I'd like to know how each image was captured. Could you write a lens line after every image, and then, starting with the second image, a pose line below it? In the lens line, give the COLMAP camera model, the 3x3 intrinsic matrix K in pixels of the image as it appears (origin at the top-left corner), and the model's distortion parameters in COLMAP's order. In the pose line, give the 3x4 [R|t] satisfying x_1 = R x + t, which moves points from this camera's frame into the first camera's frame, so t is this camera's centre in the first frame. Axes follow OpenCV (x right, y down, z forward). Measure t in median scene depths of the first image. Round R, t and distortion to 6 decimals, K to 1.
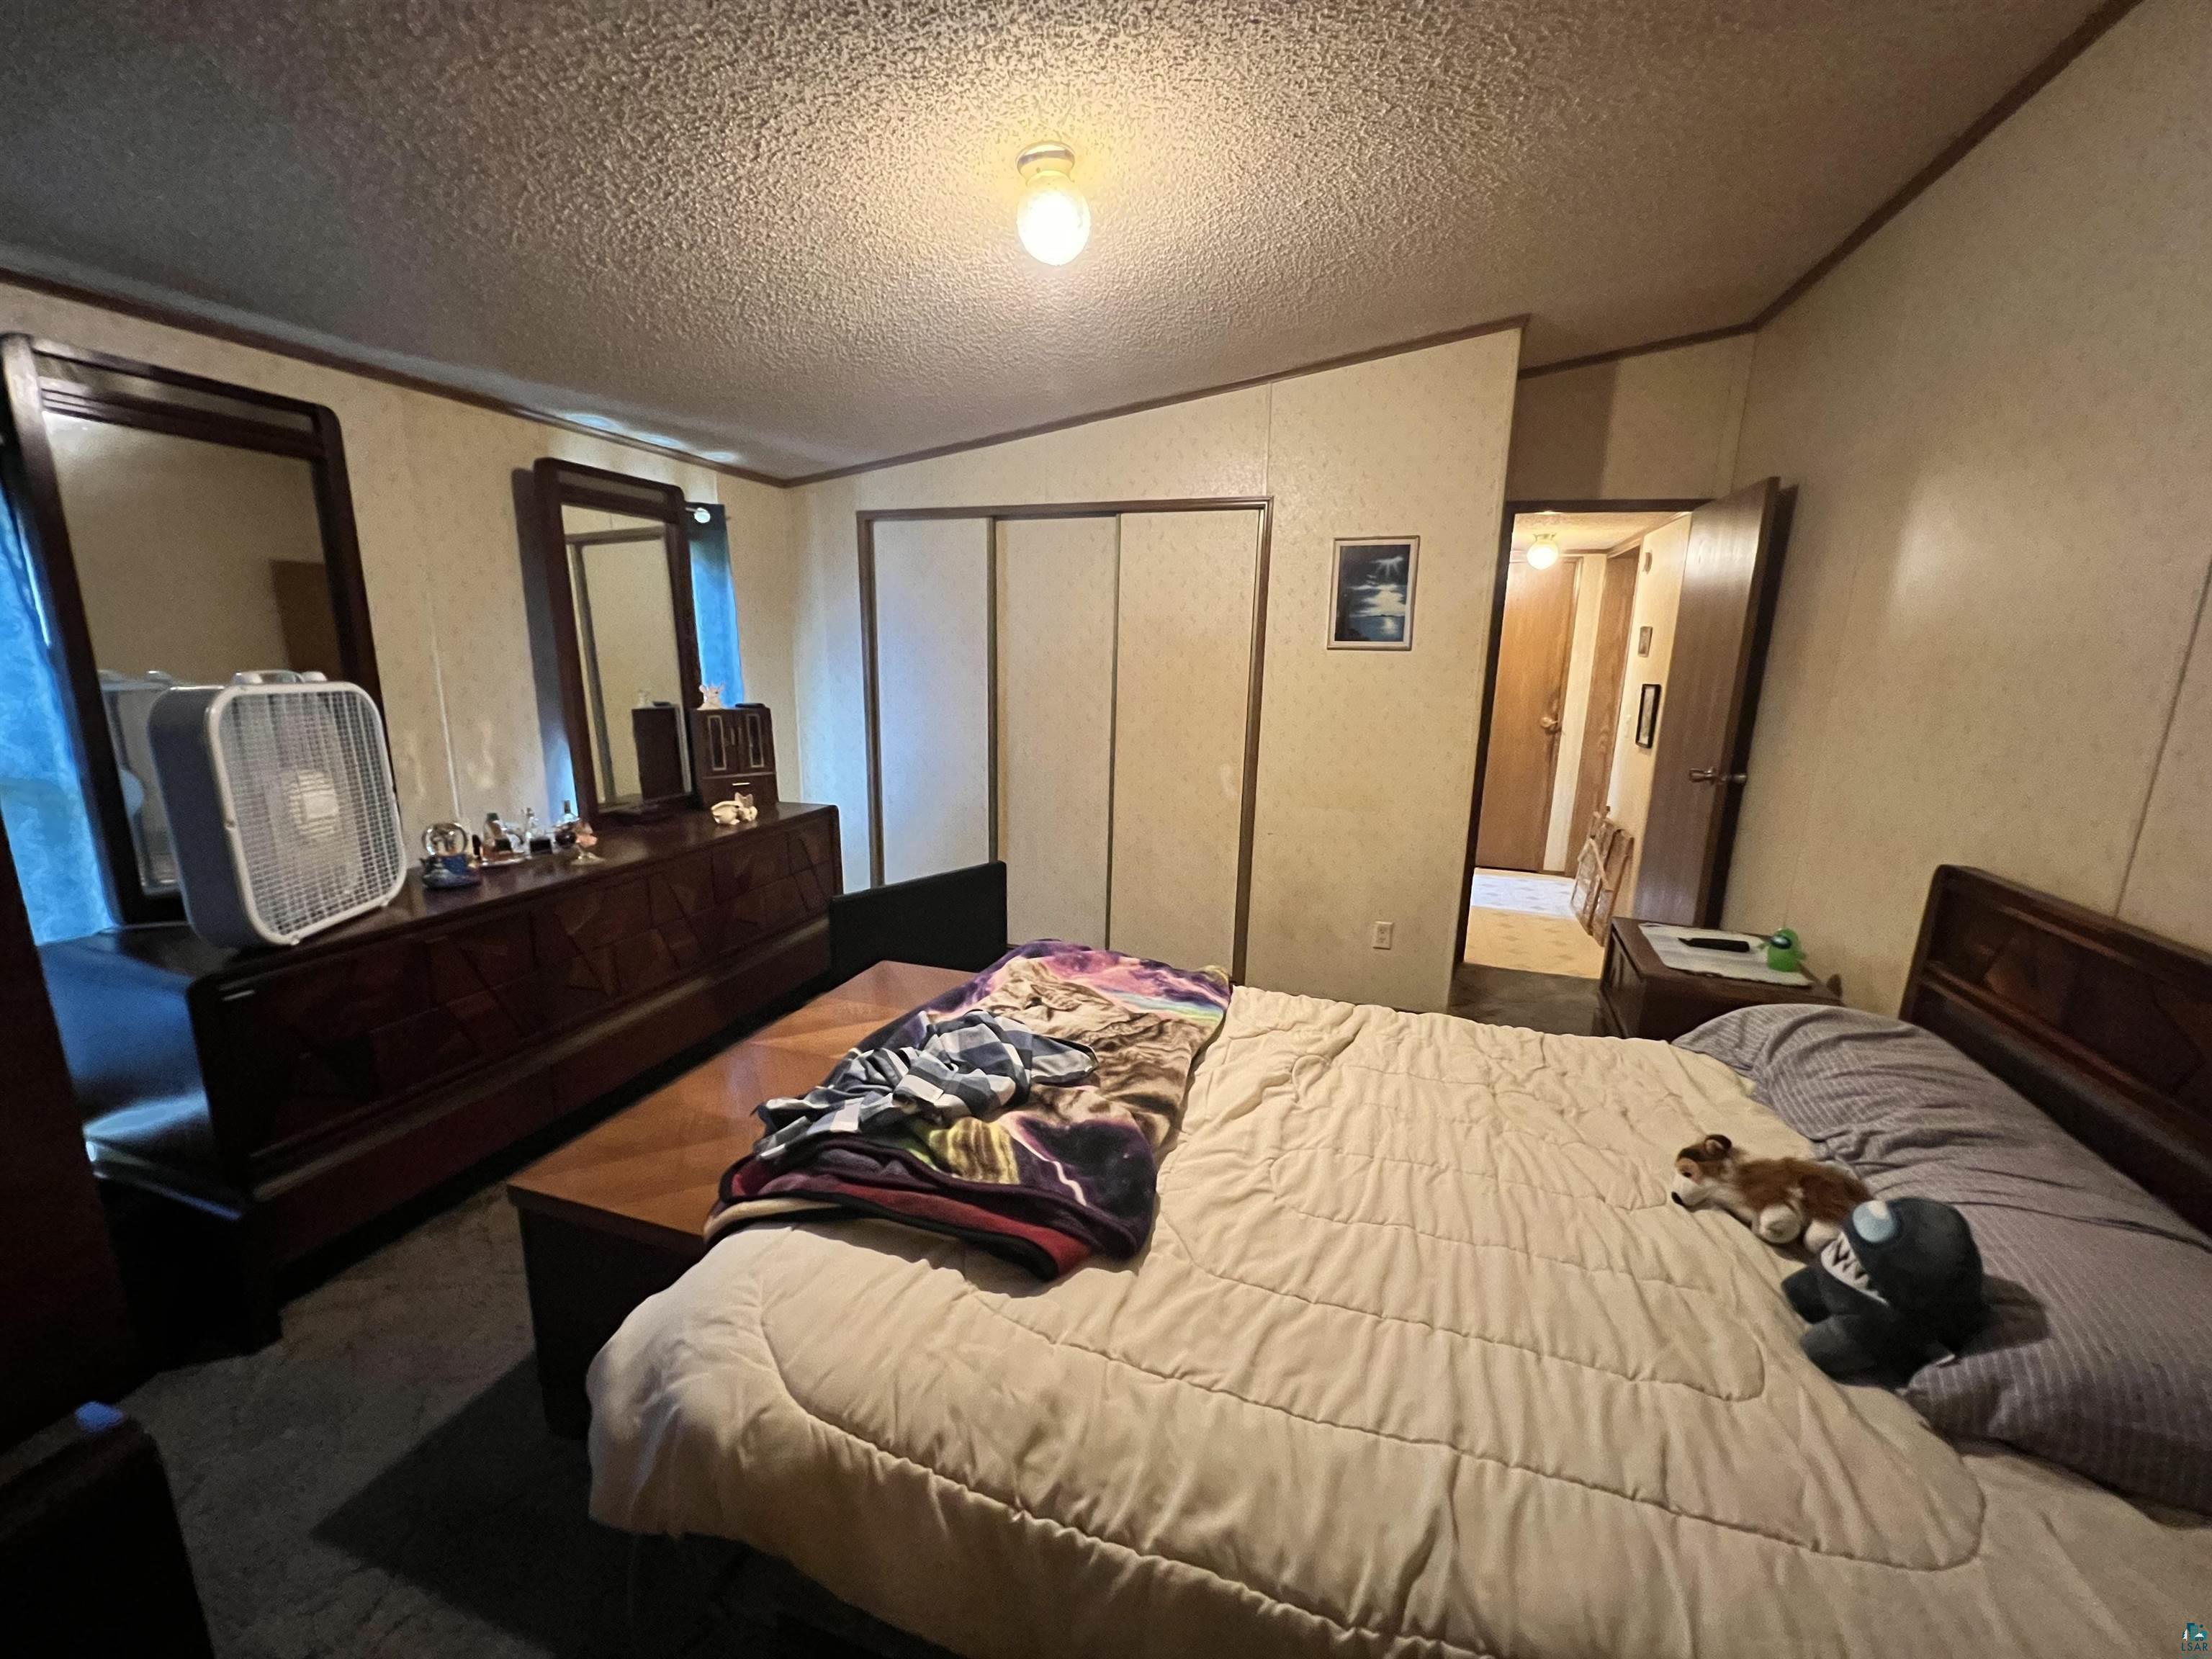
lens RADIAL K [[884.5, 0, 1108.6], [0, 884.5, 832.5], [0, 0, 1]] dist [-0.002066, -0.000062]
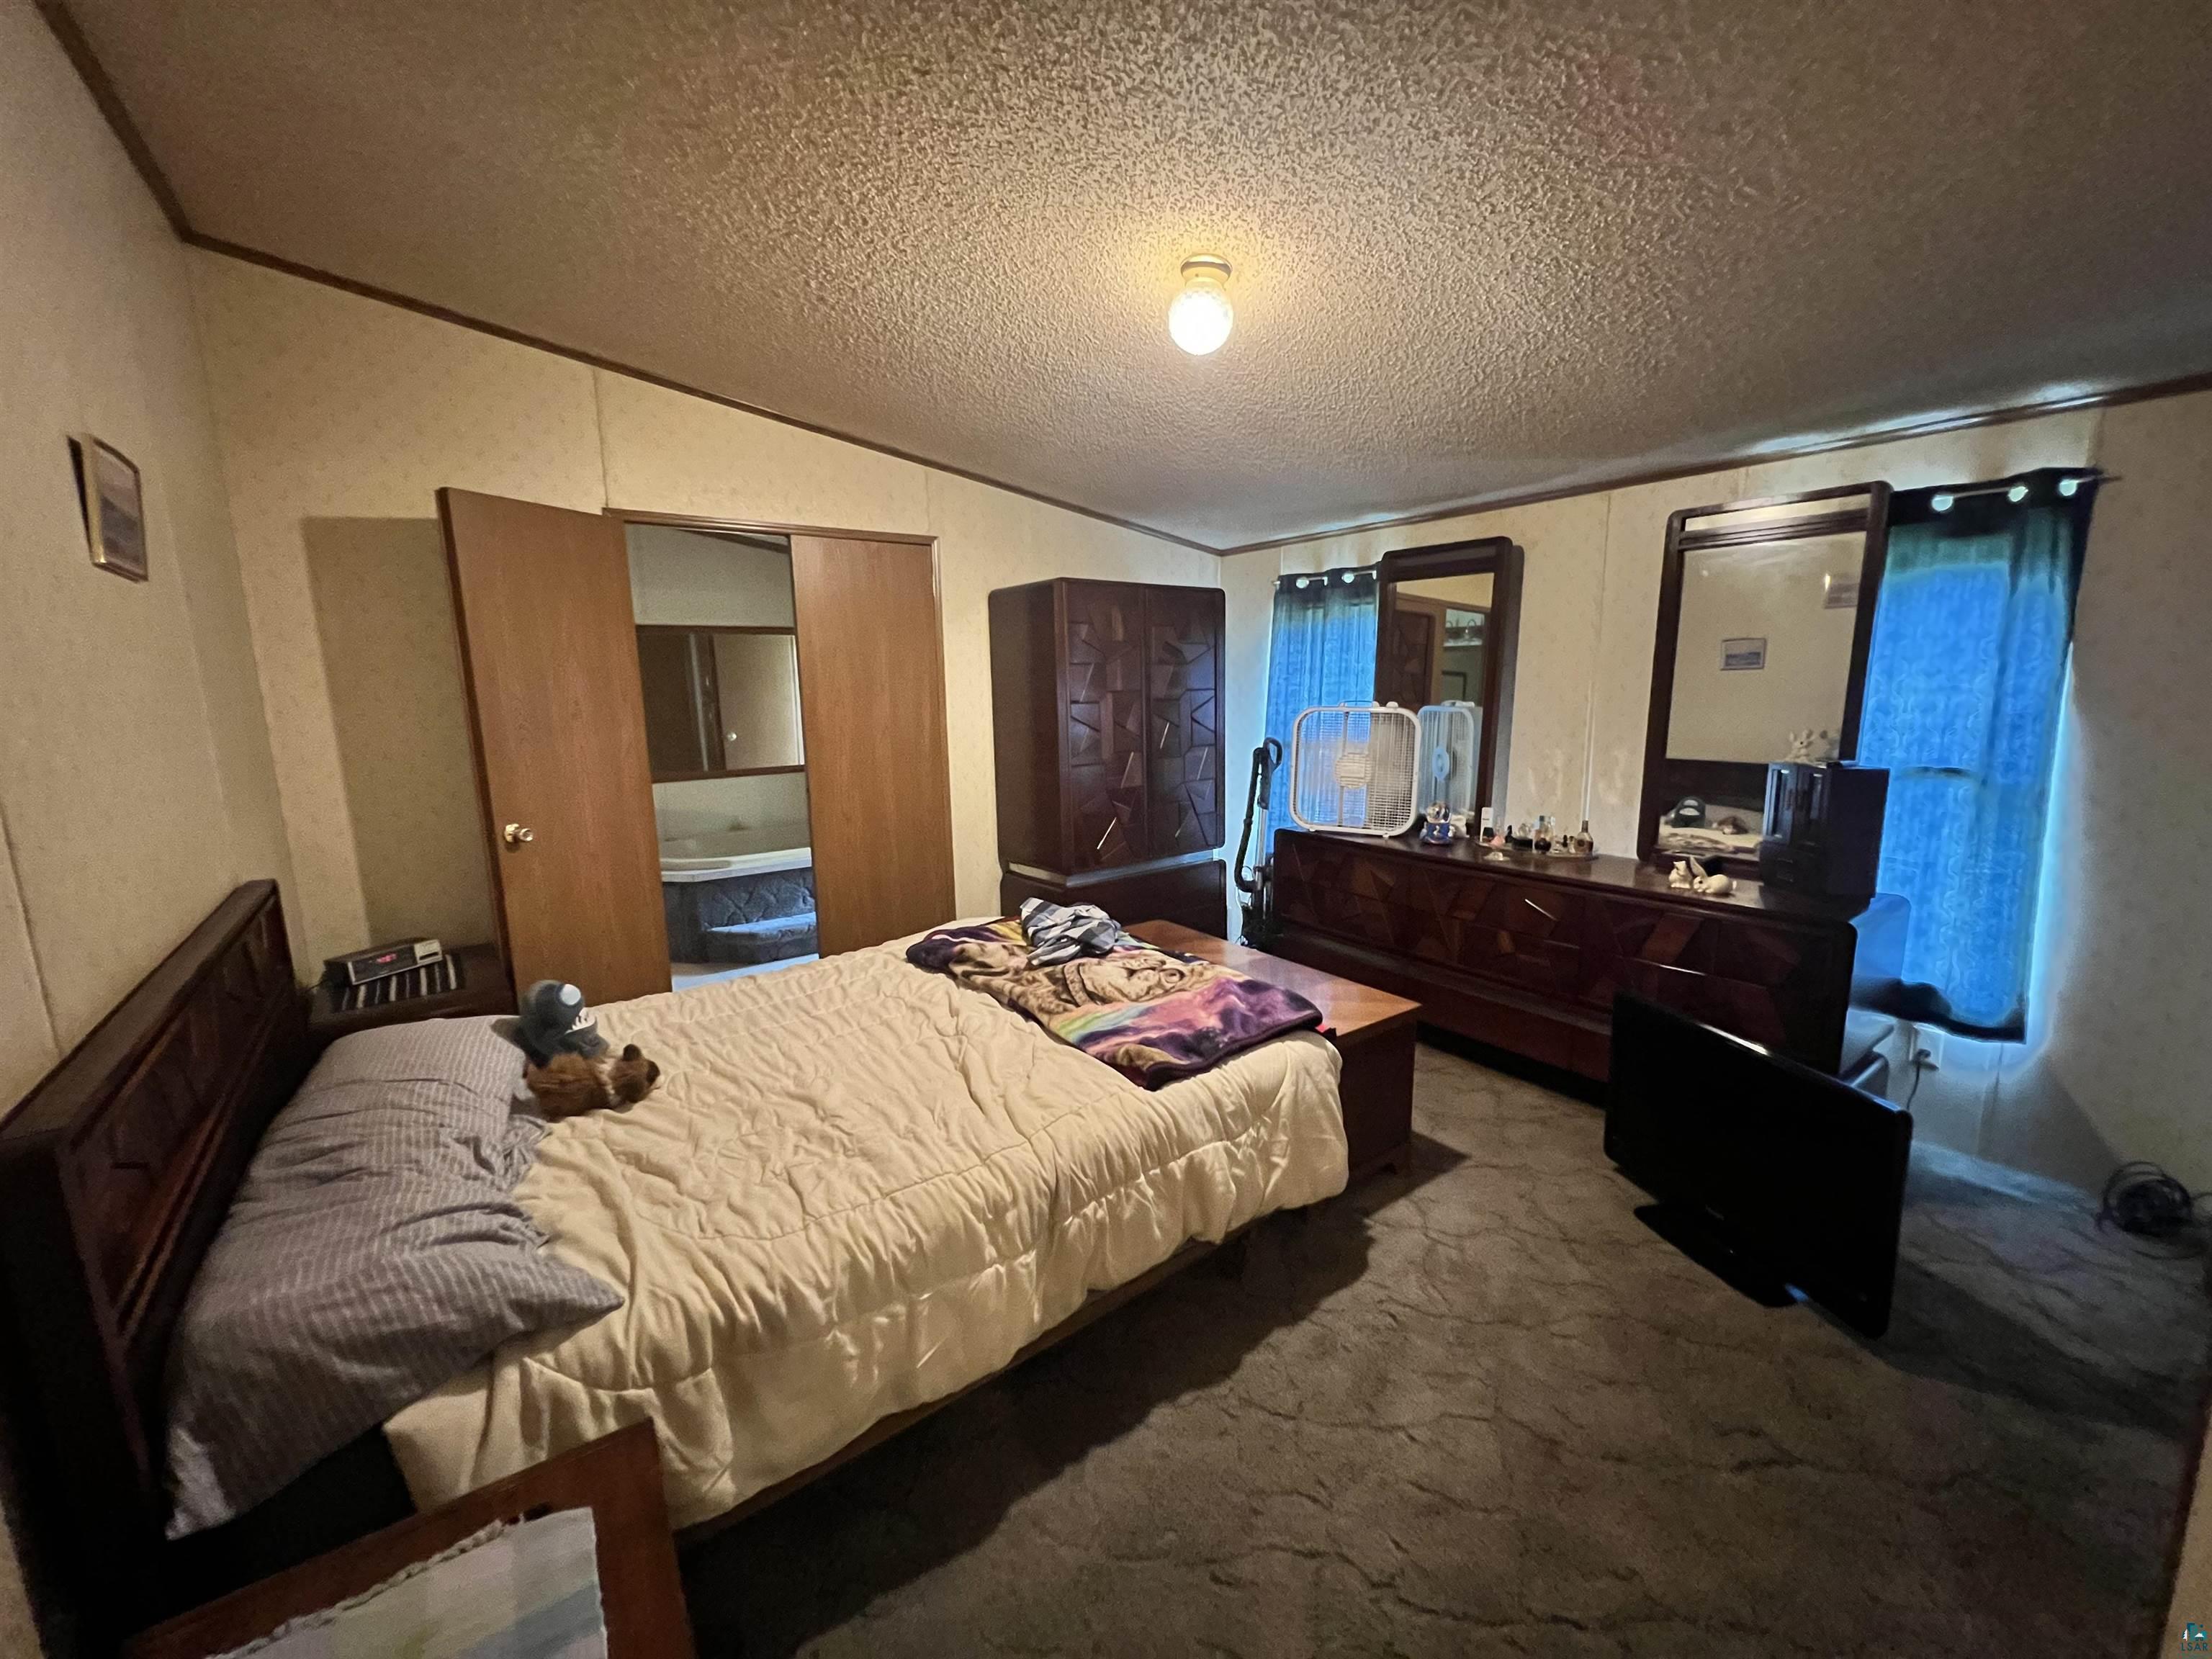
lens RADIAL K [[884.5, 0, 1108.6], [0, 884.5, 832.5], [0, 0, 1]] dist [-0.002066, -0.000062]
pose [[-0.587503, 0.131249, -0.798508, 0.908023], [-0.164414, 0.946818, 0.276594, -0.323291], [0.792344, 0.293785, -0.534679, 1.534617]]
